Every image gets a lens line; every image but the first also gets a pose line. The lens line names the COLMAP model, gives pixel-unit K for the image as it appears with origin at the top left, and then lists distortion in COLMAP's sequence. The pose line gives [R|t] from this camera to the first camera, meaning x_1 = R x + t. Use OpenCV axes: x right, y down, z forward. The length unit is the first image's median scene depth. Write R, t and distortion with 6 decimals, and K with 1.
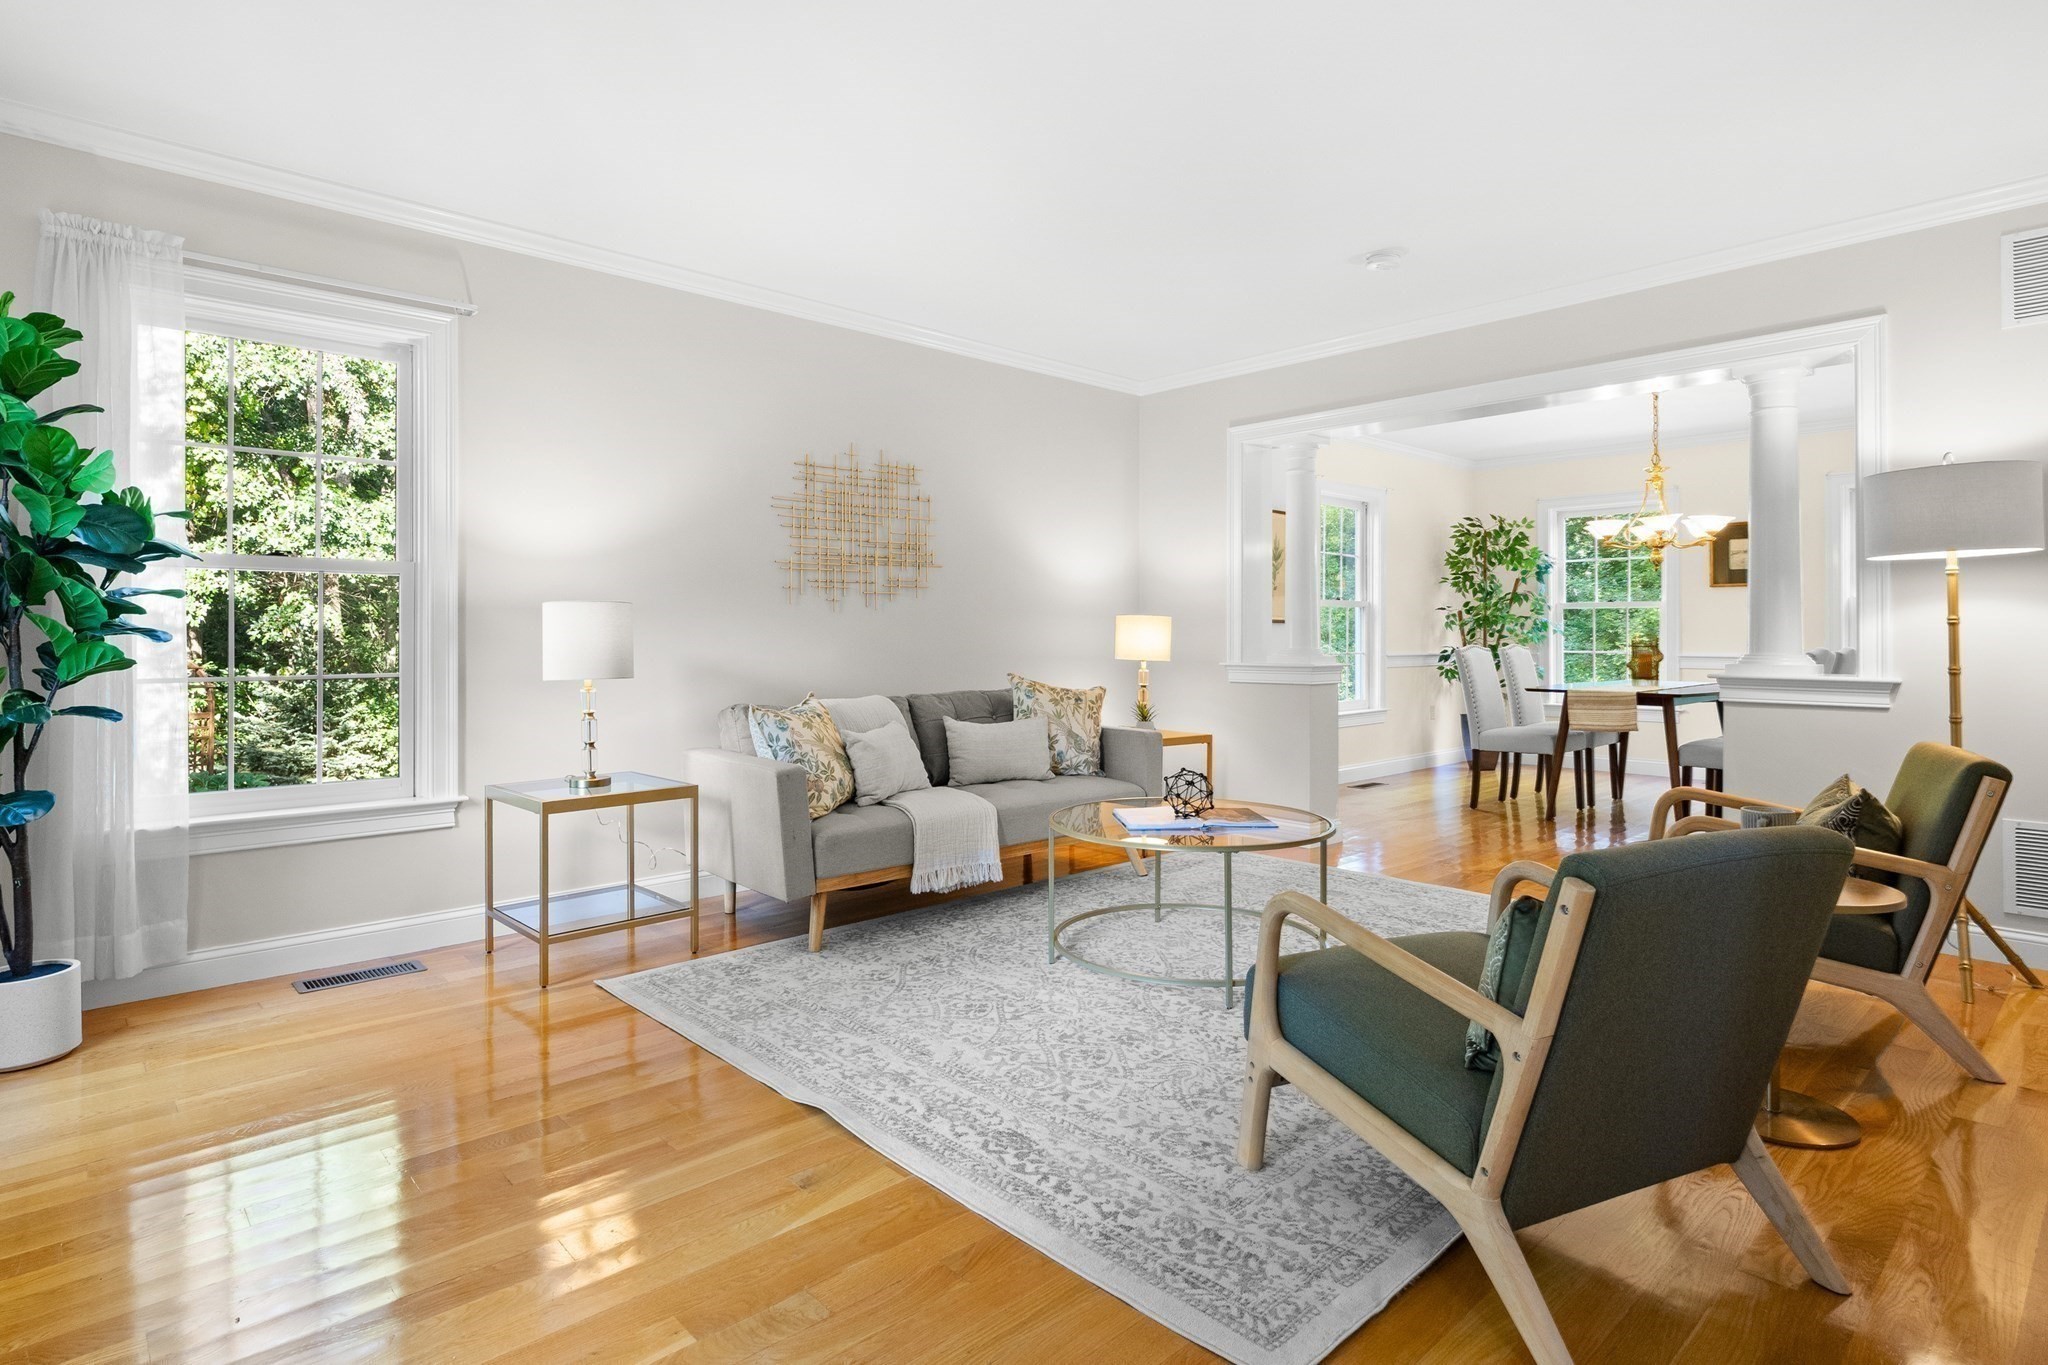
lens RADIAL K [[1069.6, 0, 1019.5], [0, 1069.6, 635.0], [0, 0, 1]] dist [-0.002898, 0.000505]
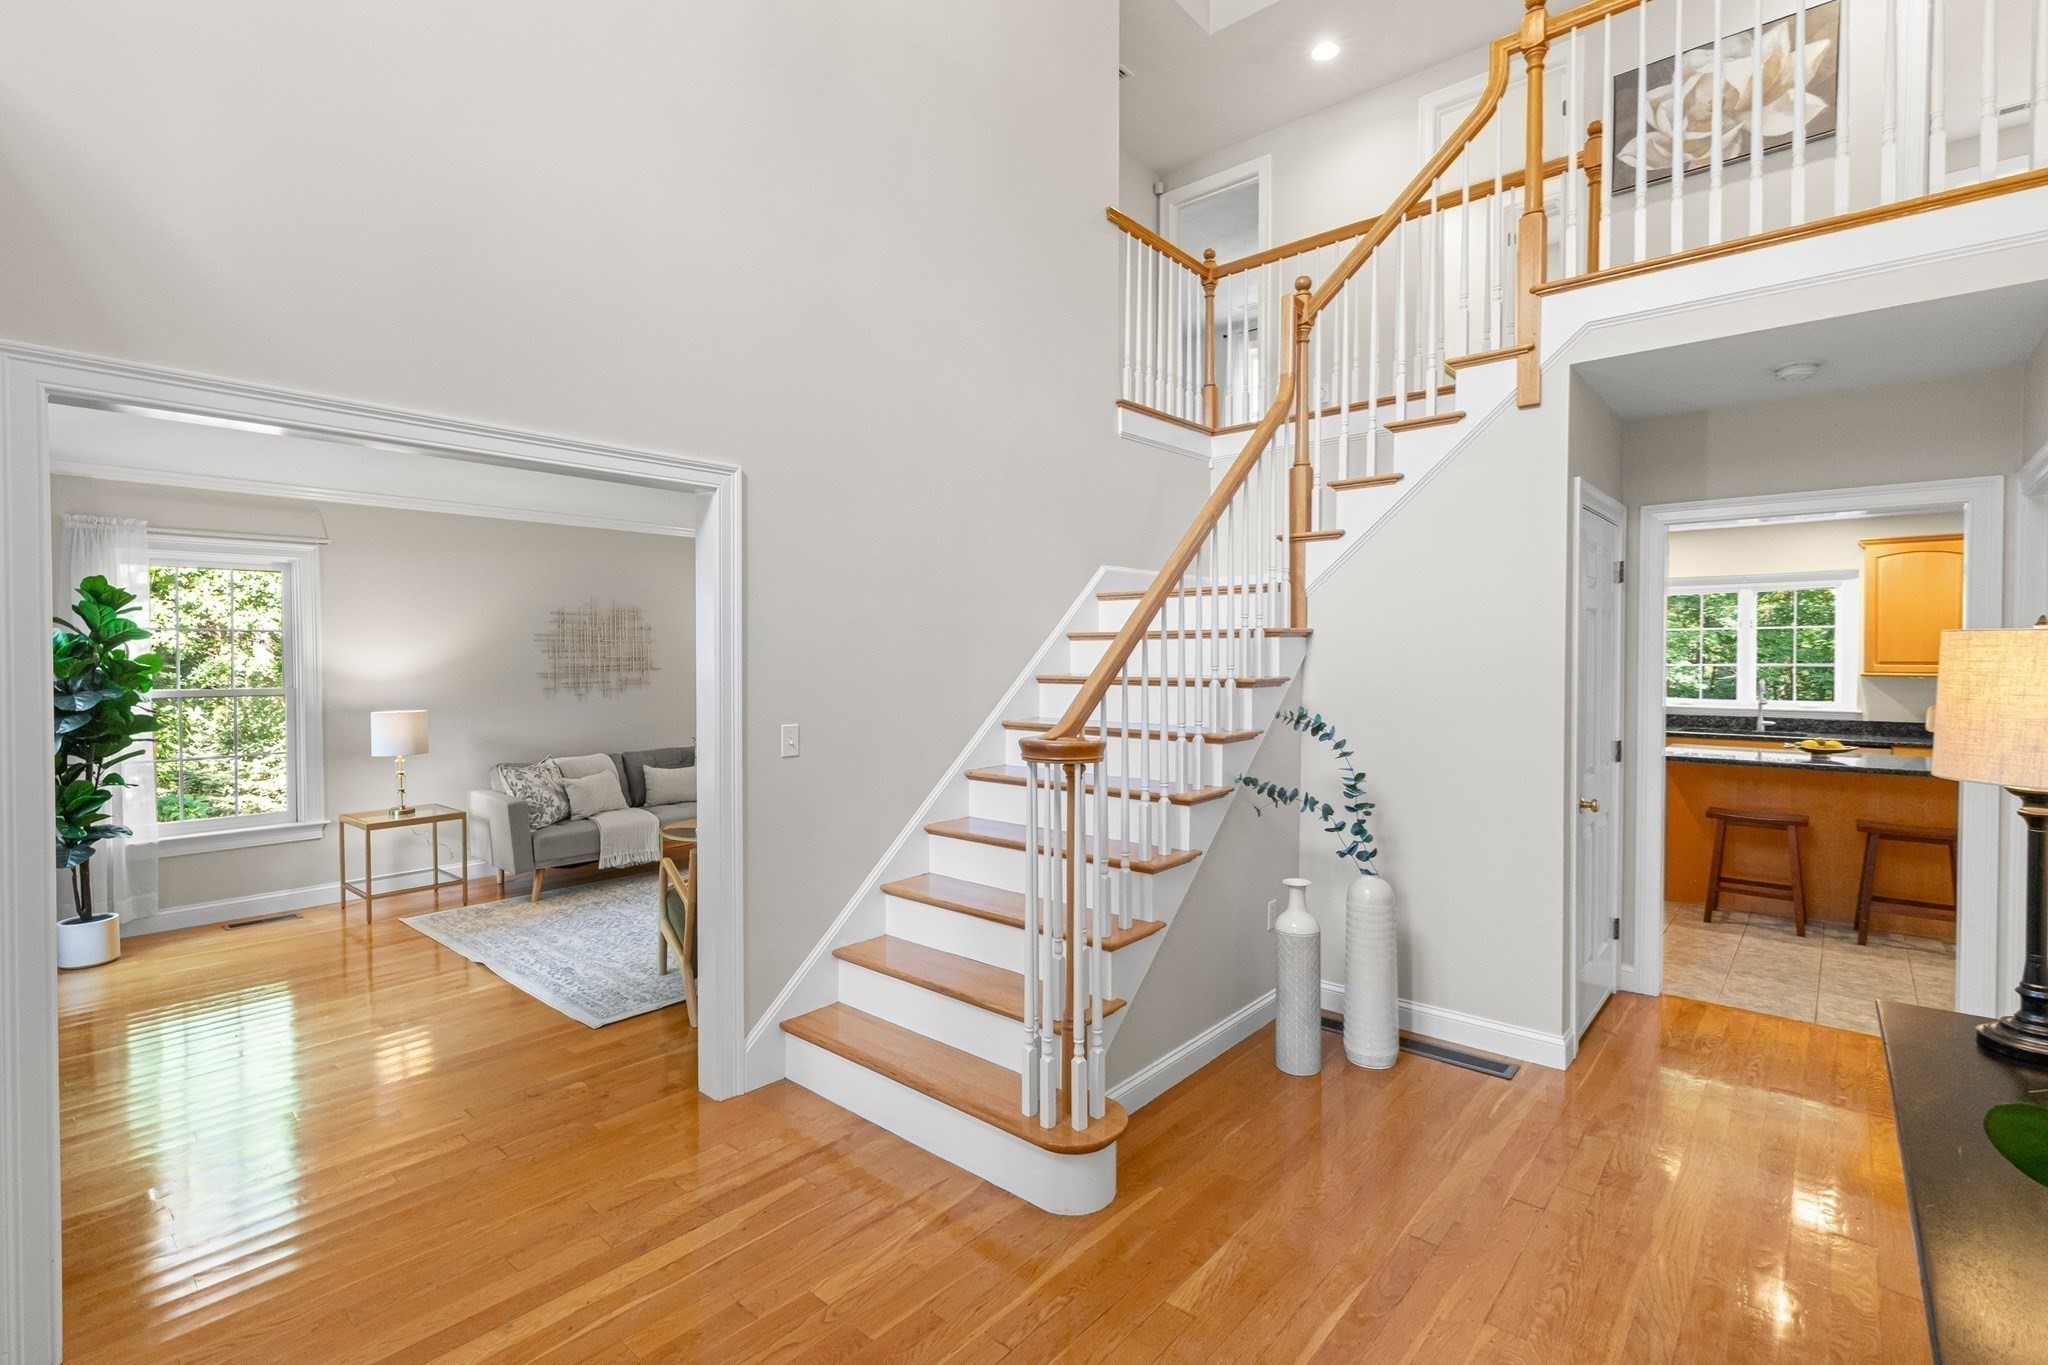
lens RADIAL K [[935.2, 0, 1025.2], [0, 935.2, 677.7], [0, 0, 1]] dist [0.001884, -0.000064]
pose [[0.994330, -0.005066, 0.106217, 0.451135], [0.002490, 0.999700, 0.024369, -0.117078], [-0.106309, -0.023966, 0.994044, -0.637028]]
